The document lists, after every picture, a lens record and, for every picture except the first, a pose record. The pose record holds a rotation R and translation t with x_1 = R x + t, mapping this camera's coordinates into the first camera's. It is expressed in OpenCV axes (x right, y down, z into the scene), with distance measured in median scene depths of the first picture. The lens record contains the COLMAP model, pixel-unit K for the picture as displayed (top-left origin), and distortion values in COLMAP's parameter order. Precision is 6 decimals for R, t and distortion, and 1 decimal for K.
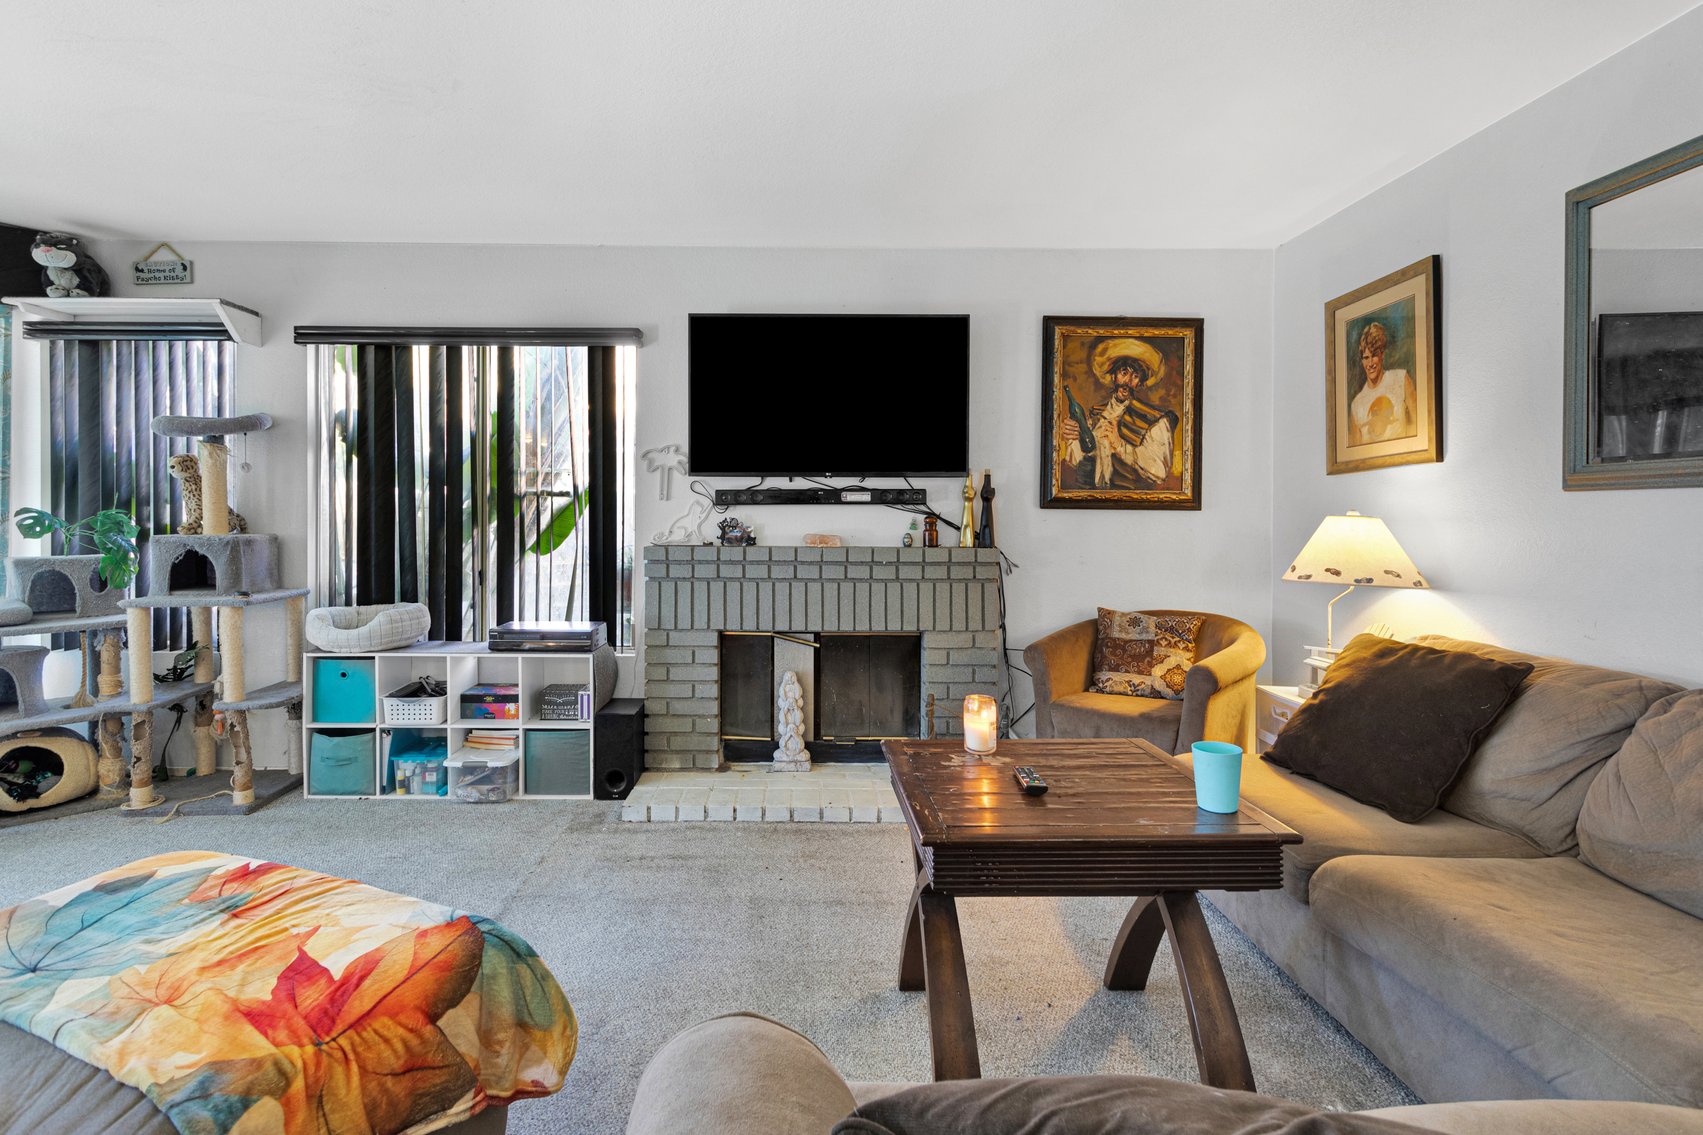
lens RADIAL K [[828.4, 0, 794.7], [0, 828.4, 530.3], [0, 0, 1]] dist [0.006930, 0.003044]
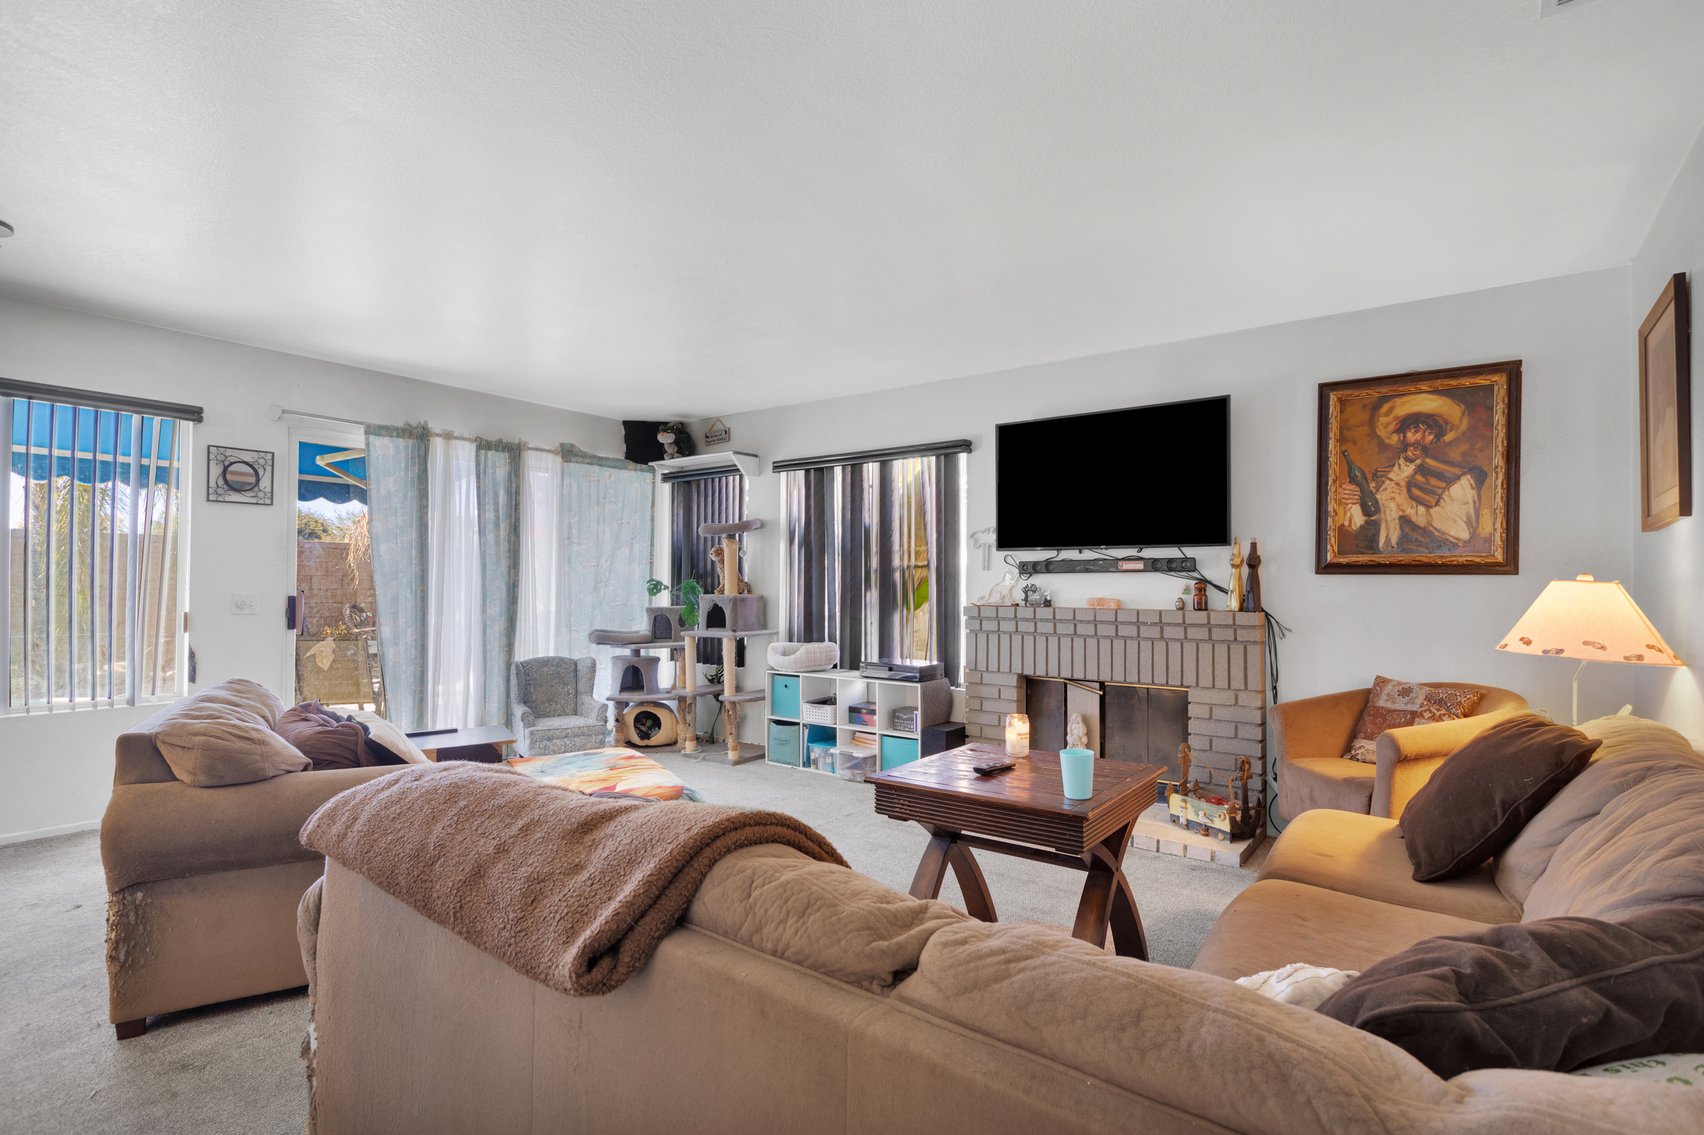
lens RADIAL K [[828.9, 0, 857.9], [0, 828.9, 576.2], [0, 0, 1]] dist [0.006930, 0.003044]
pose [[0.797916, -0.007288, -0.602725, 0.465092], [-0.007816, 0.999718, -0.022436, 0.003278], [0.602718, 0.022613, 0.797633, -0.143112]]
